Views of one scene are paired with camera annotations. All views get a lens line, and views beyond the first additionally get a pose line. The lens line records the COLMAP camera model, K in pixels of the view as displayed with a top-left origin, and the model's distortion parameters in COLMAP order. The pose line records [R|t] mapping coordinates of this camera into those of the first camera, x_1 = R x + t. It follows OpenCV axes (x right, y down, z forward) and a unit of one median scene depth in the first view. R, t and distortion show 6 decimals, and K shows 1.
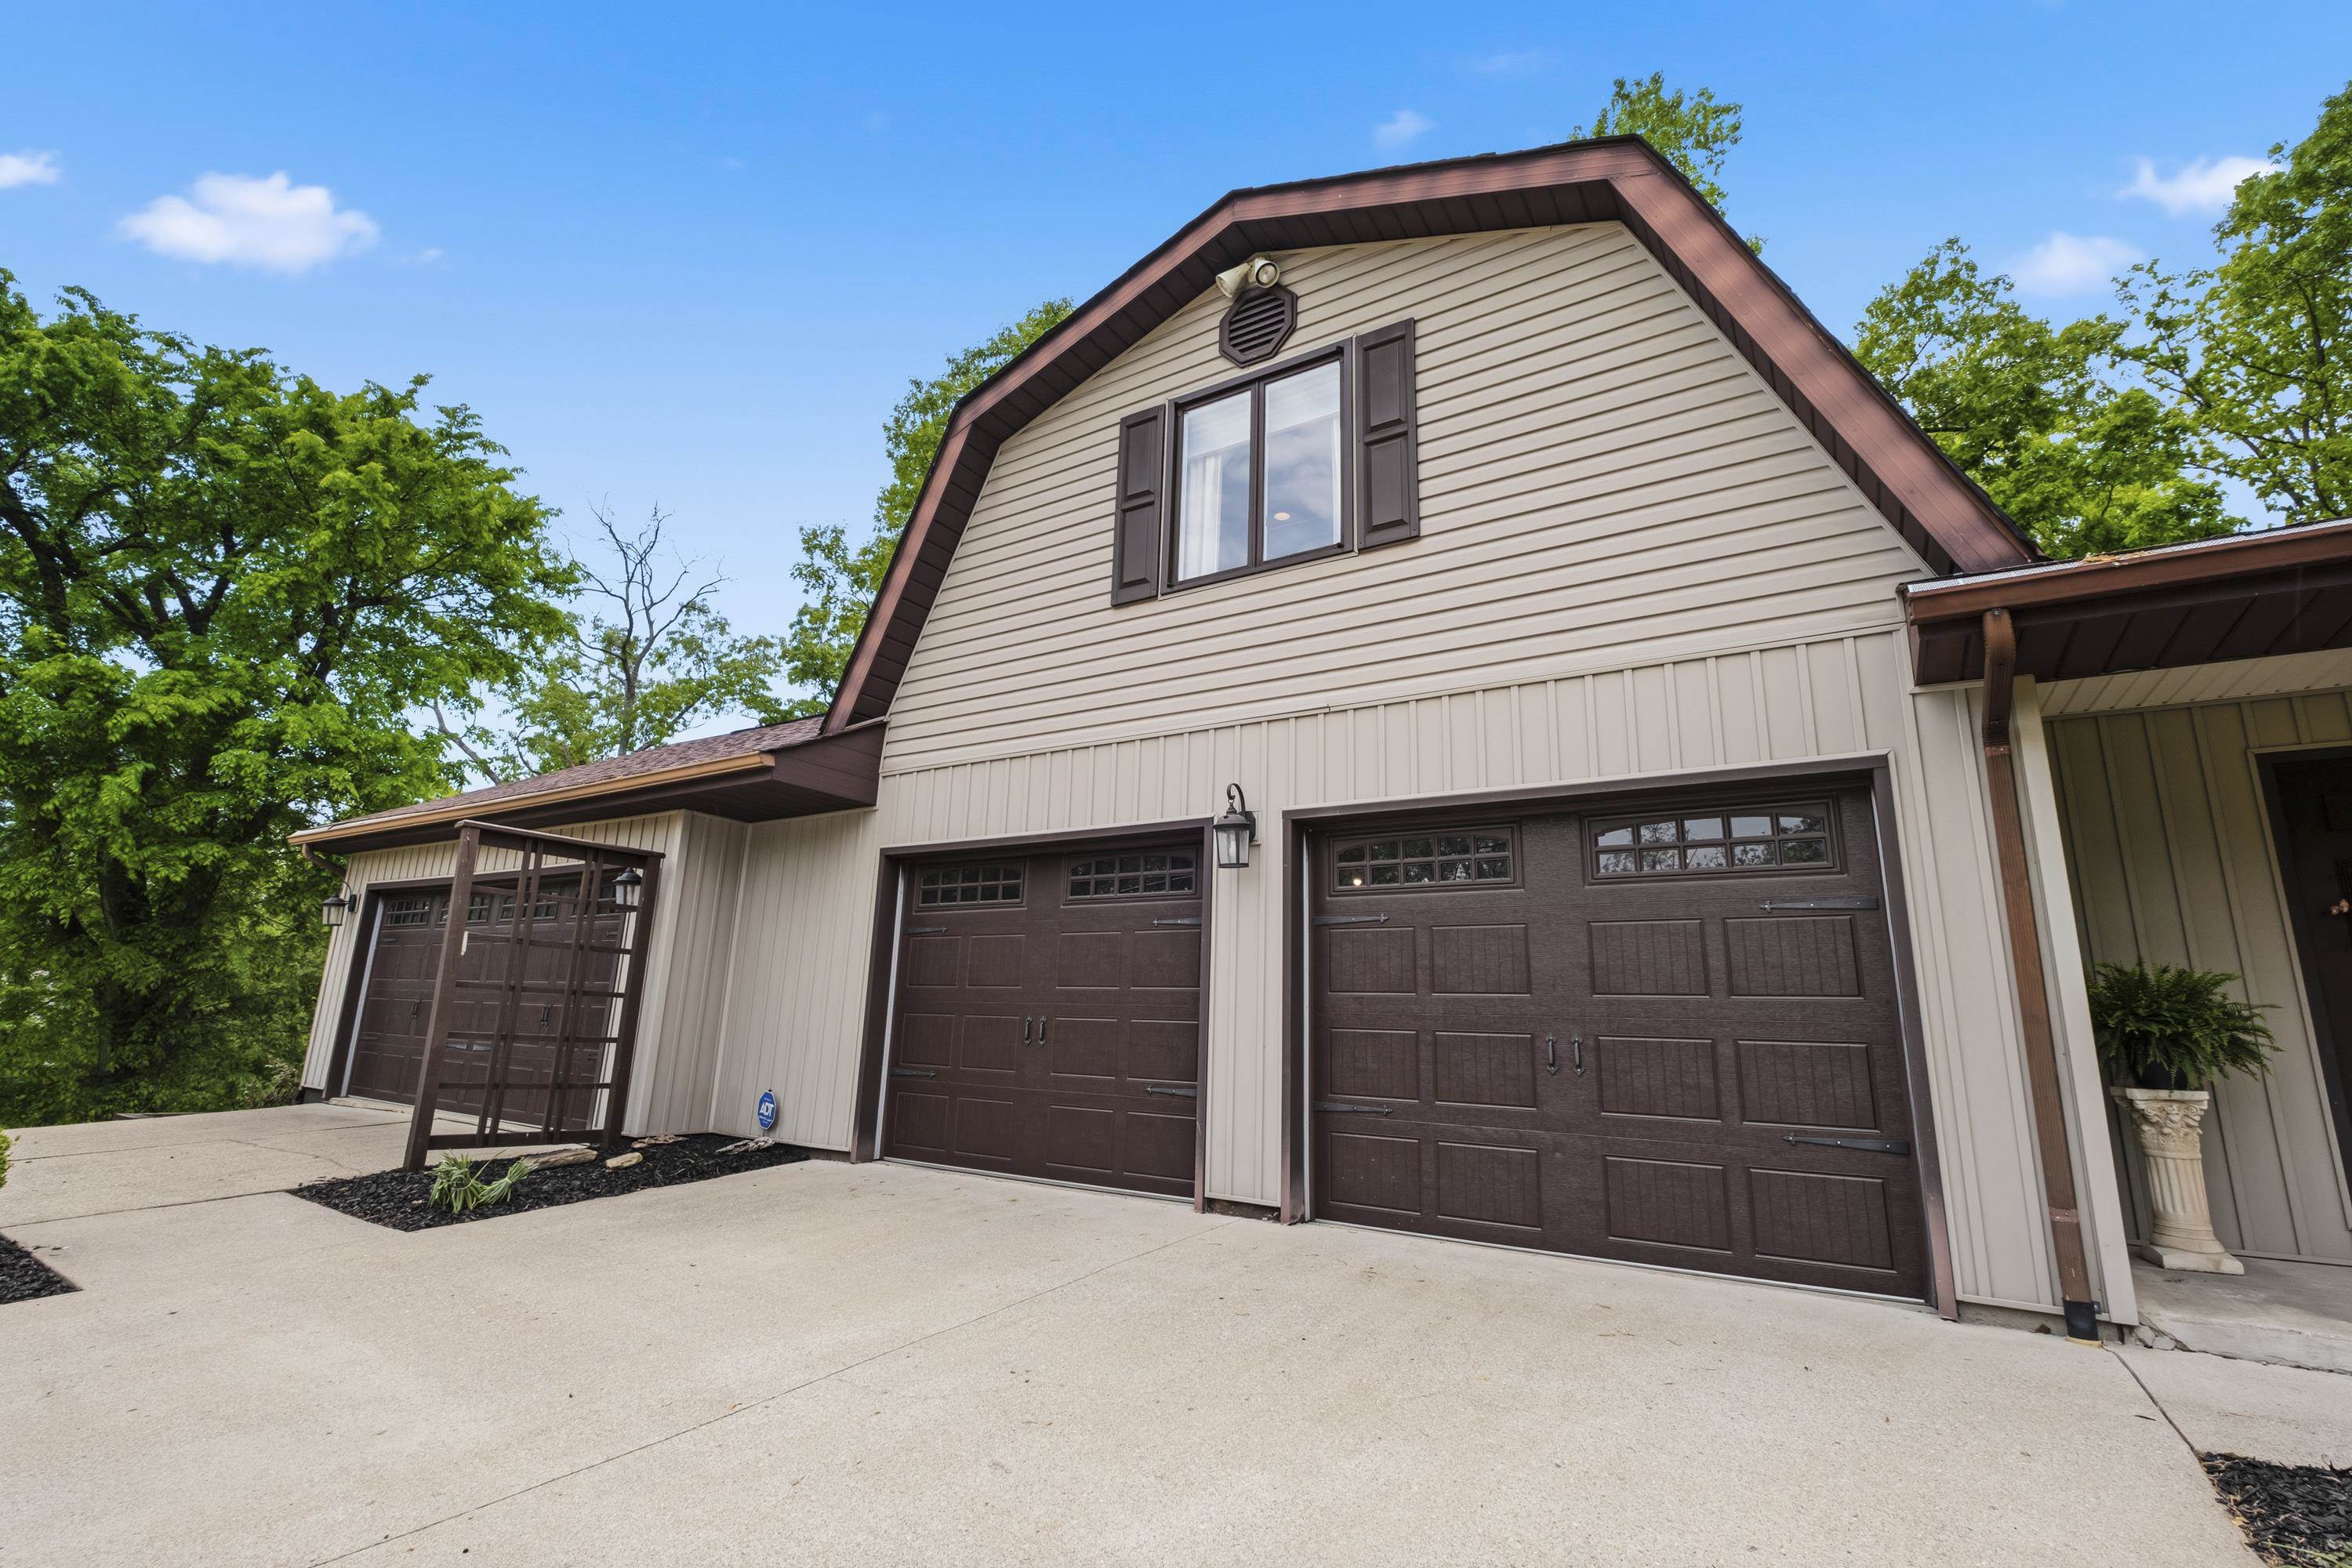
lens RADIAL K [[1049.6, 0, 1161.5], [0, 1049.6, 778.1], [0, 0, 1]] dist [0.000475, -0.000221]
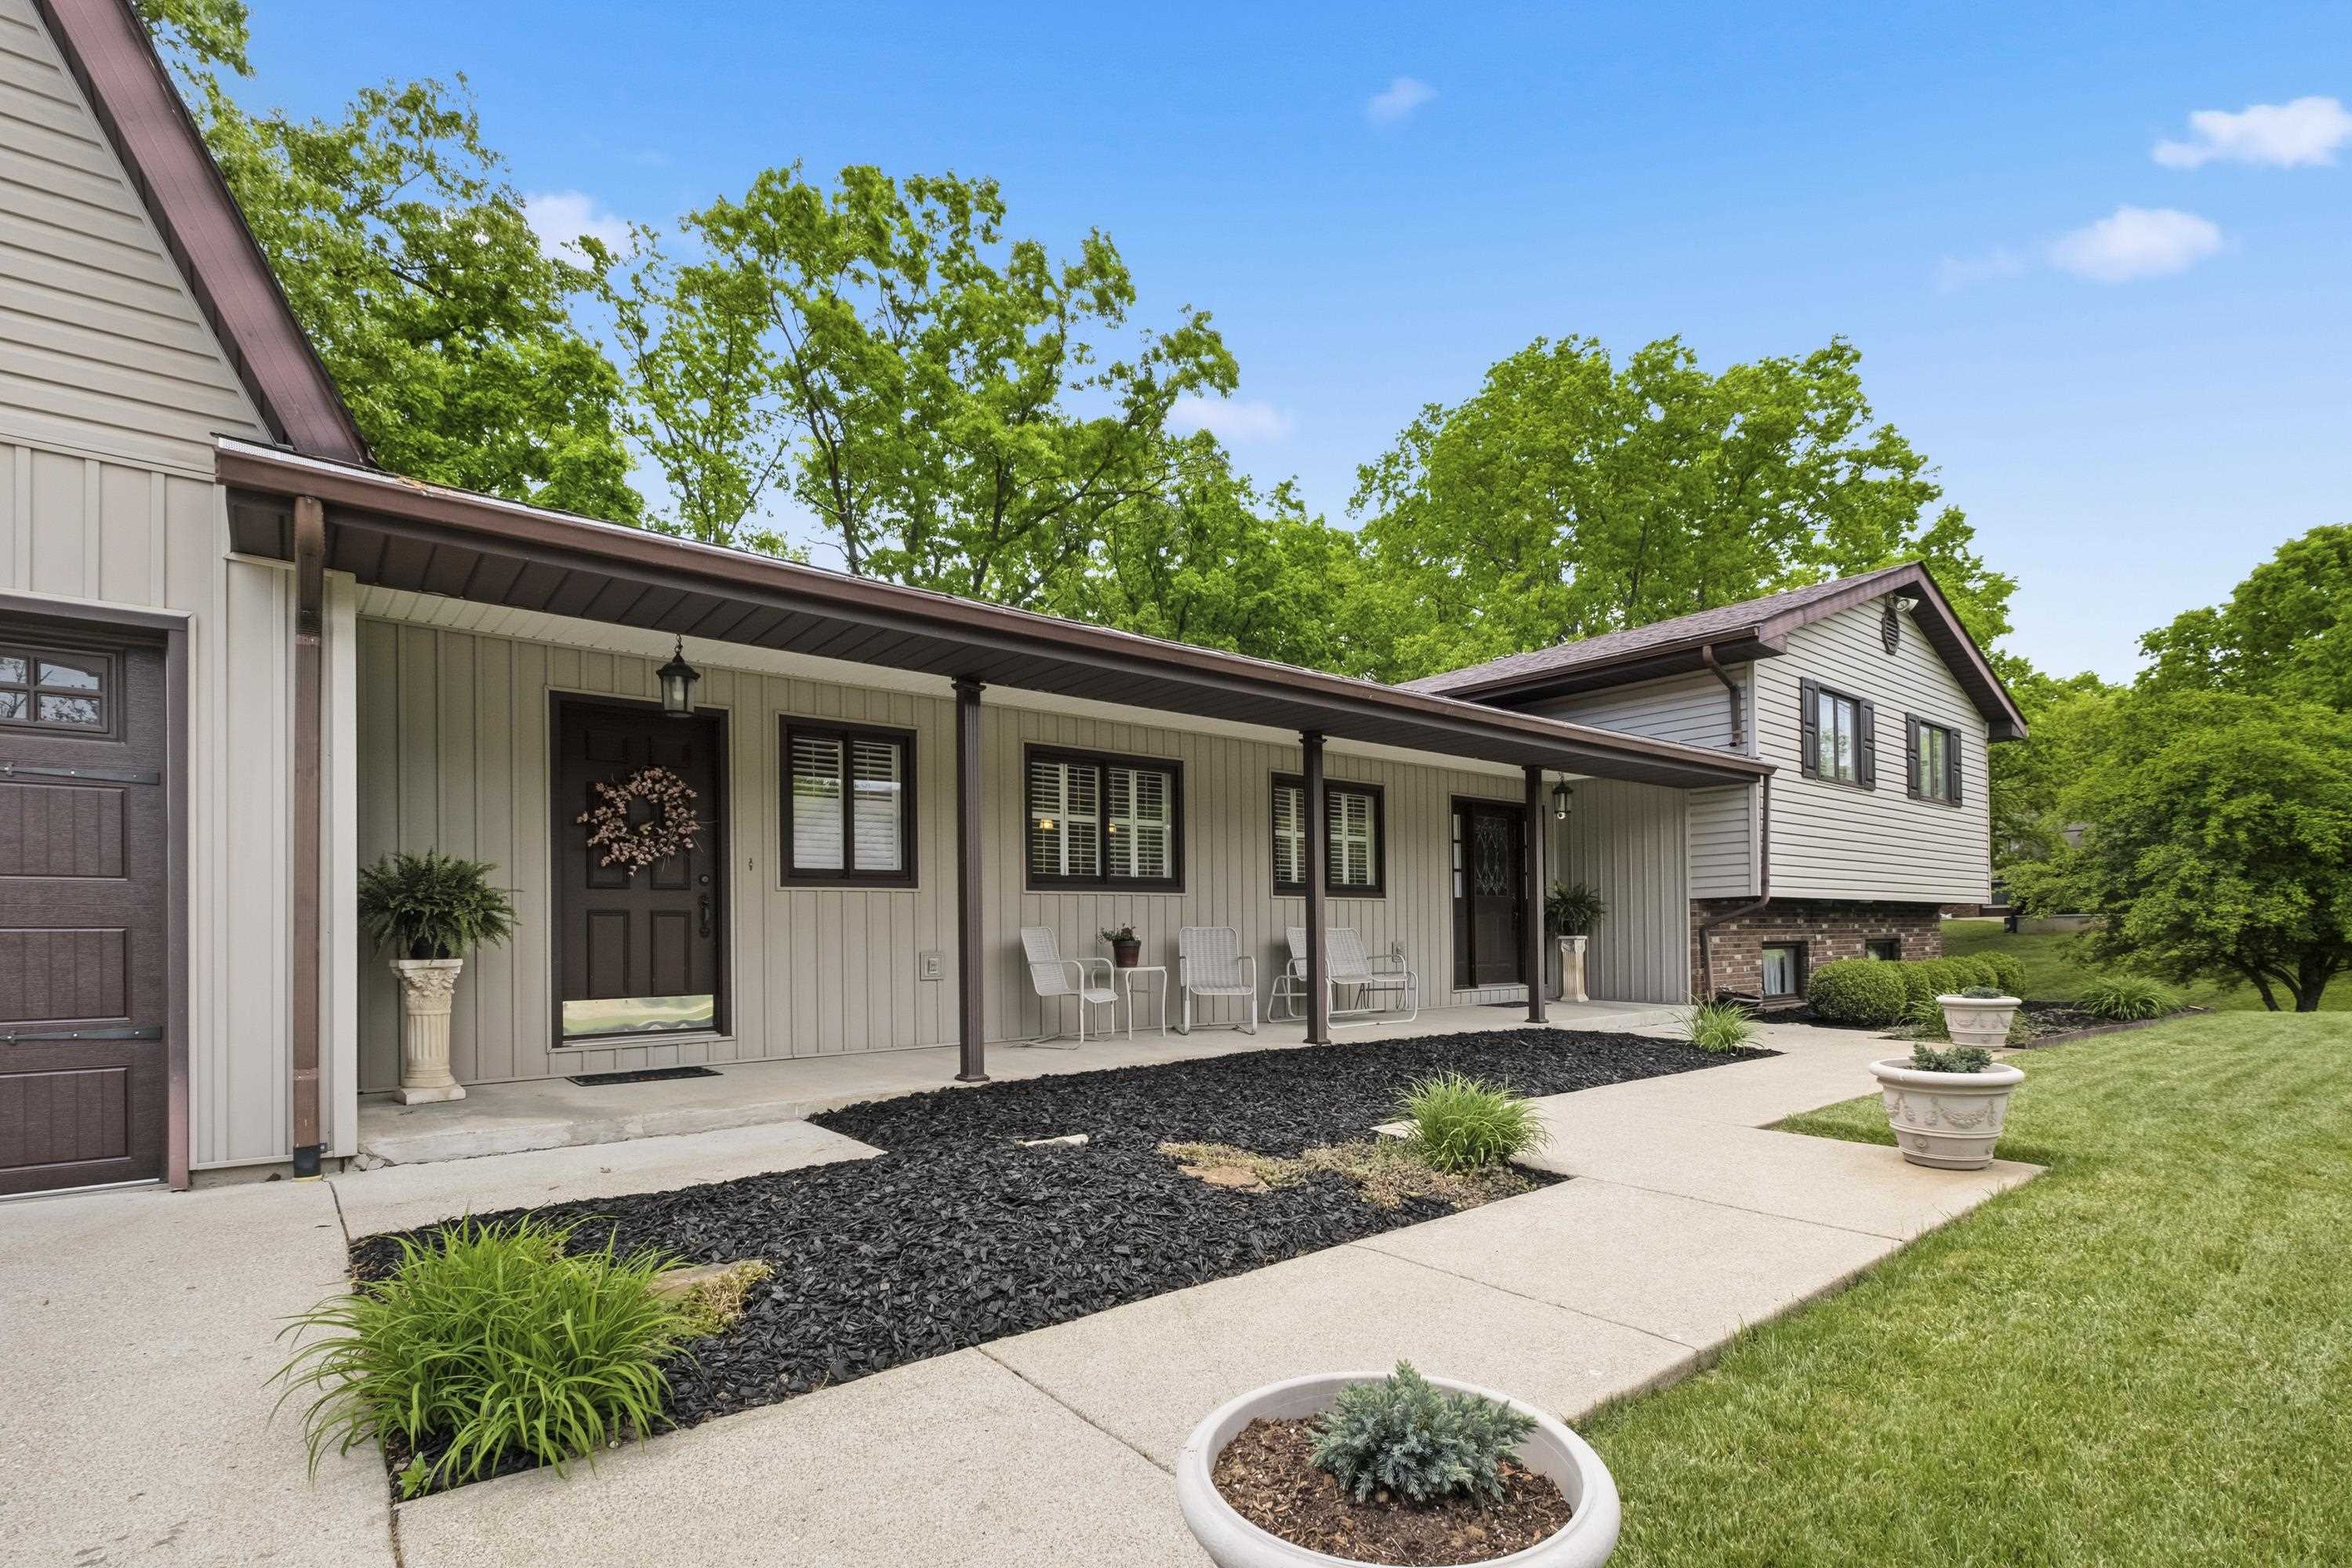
lens RADIAL K [[1104.0, 0, 1171.0], [0, 1104.0, 929.5], [0, 0, 1]] dist [-0.003351, -0.000725]
pose [[0.310187, -0.027445, 0.950279, 0.041026], [-0.205585, 0.973994, 0.095237, -0.024888], [-0.928180, -0.224905, 0.296478, -0.132553]]
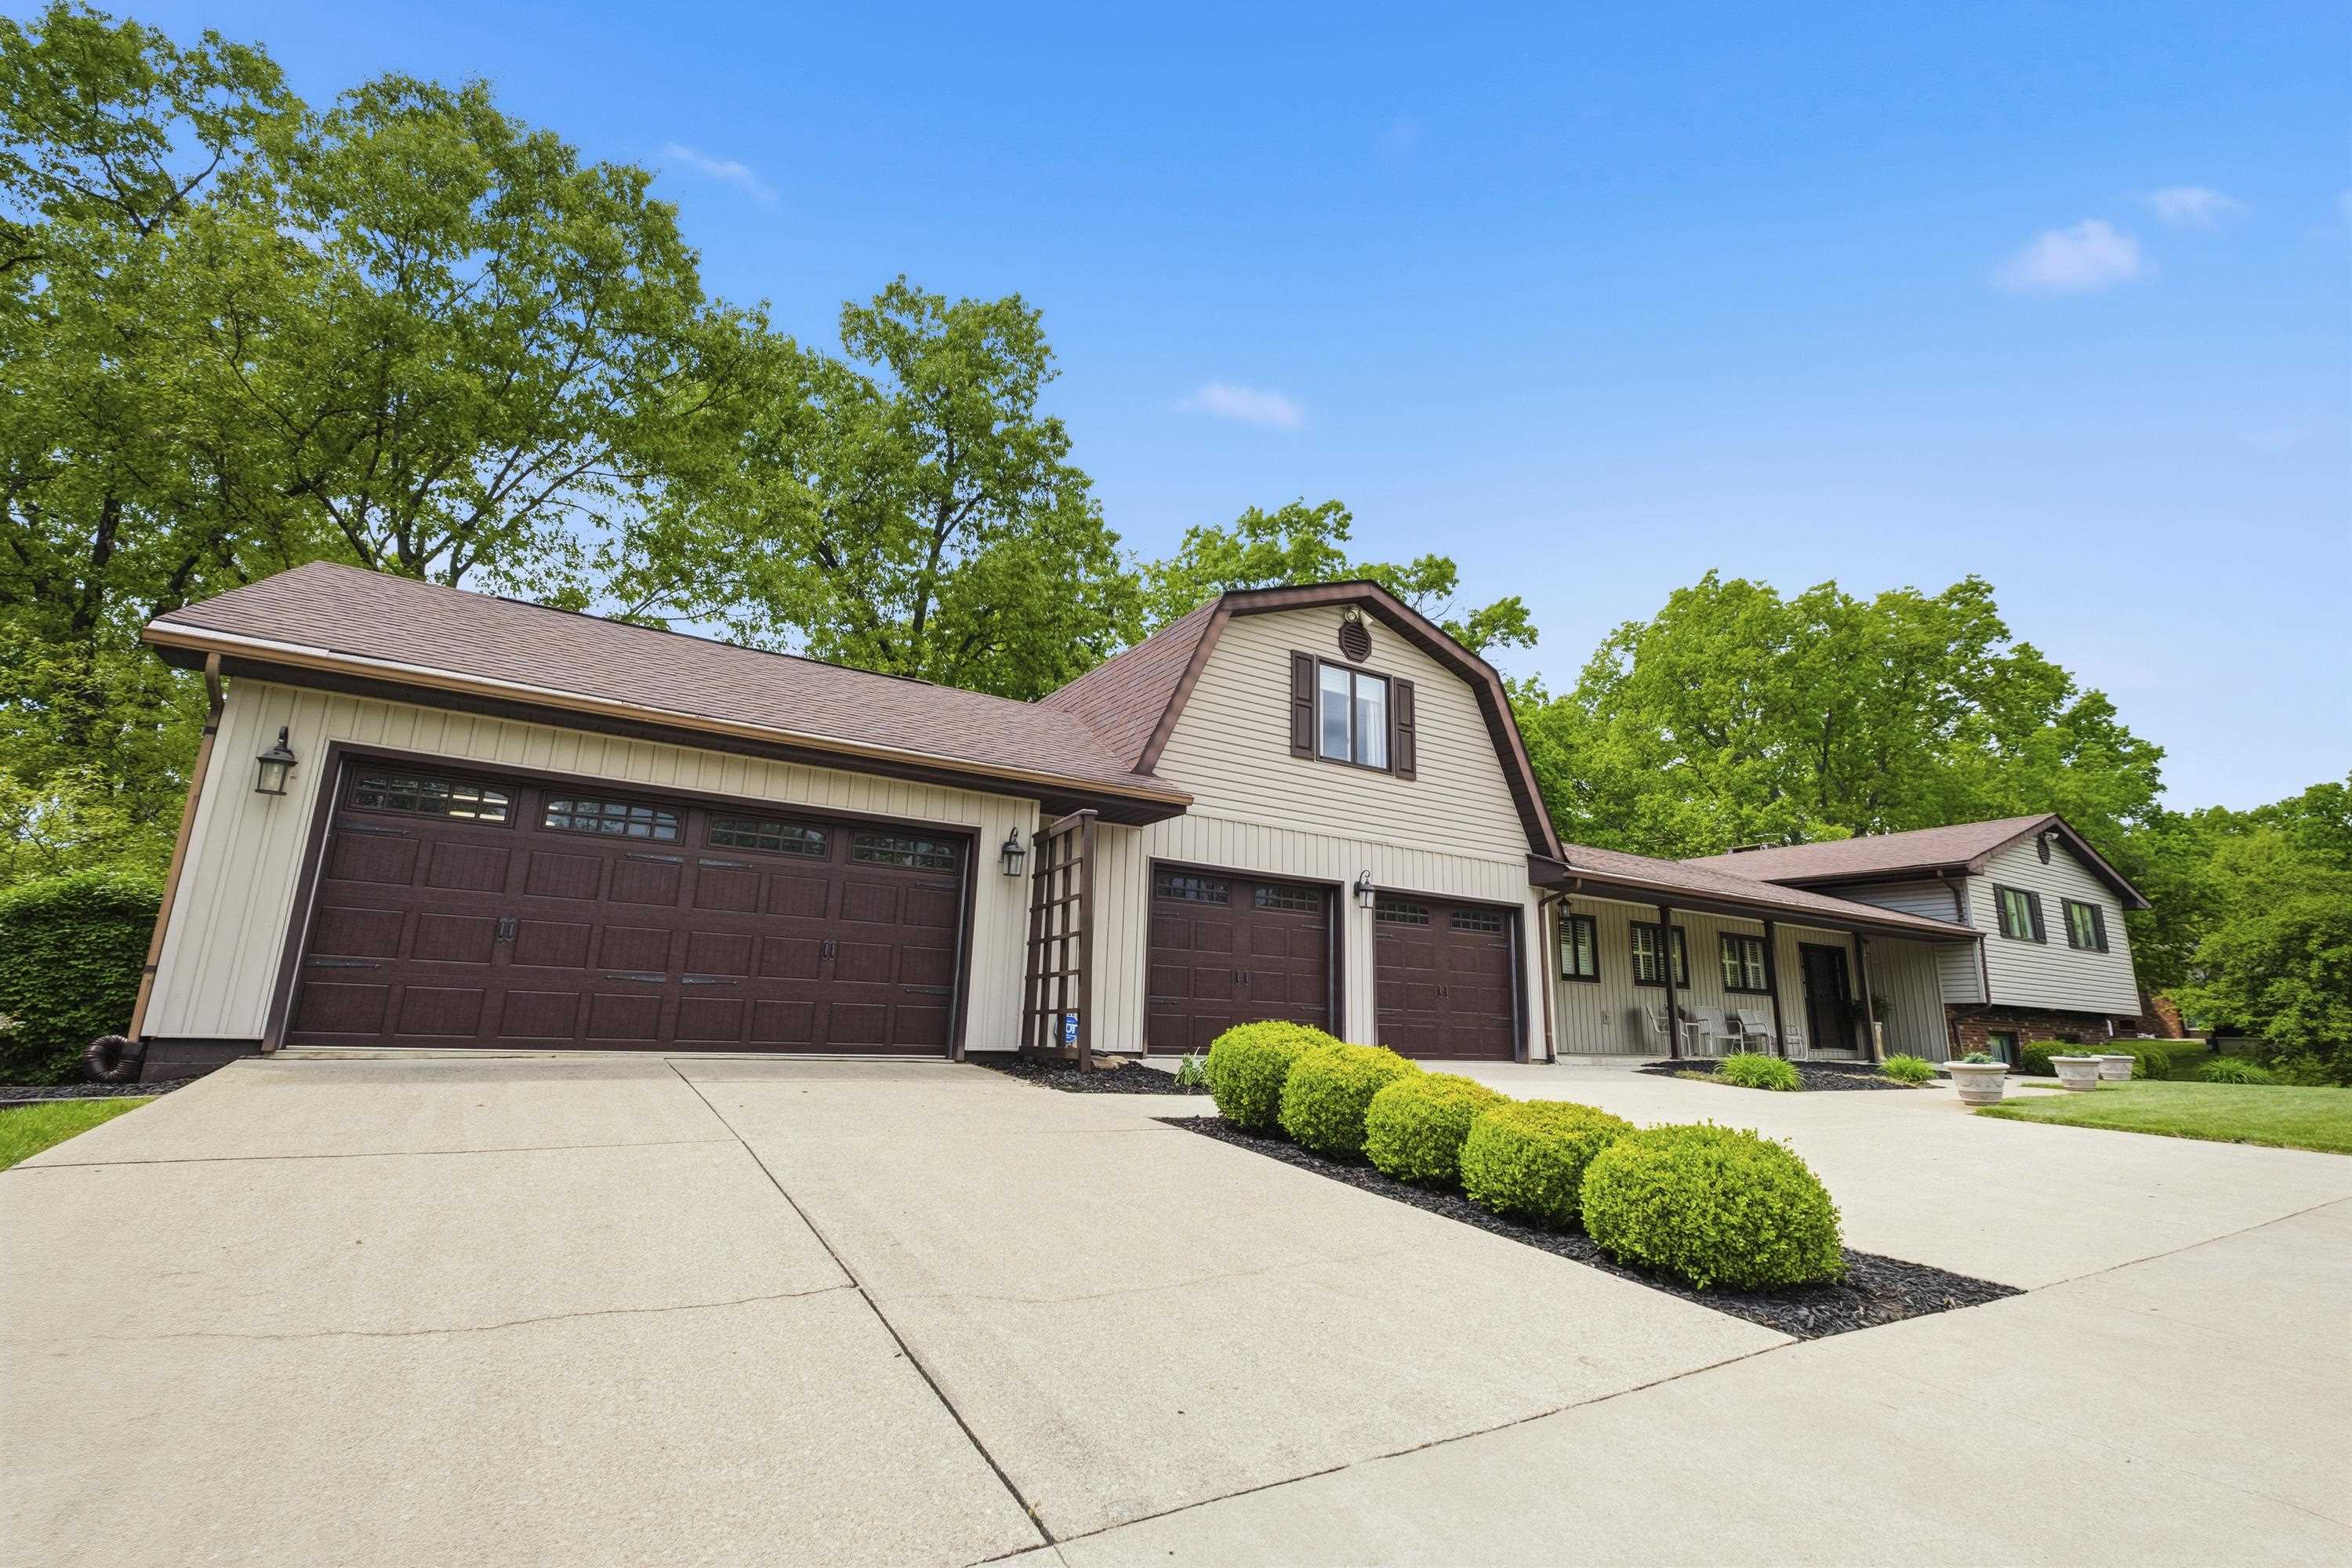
lens RADIAL K [[1063.9, 0, 1160.4], [0, 1063.9, 776.4], [0, 0, 1]] dist [0.001714, 0.000045]
pose [[0.434450, 0.194011, 0.879553, -2.933121], [-0.225094, 0.968926, -0.102540, 0.196197], [-0.872116, -0.153434, 0.464621, 0.508788]]
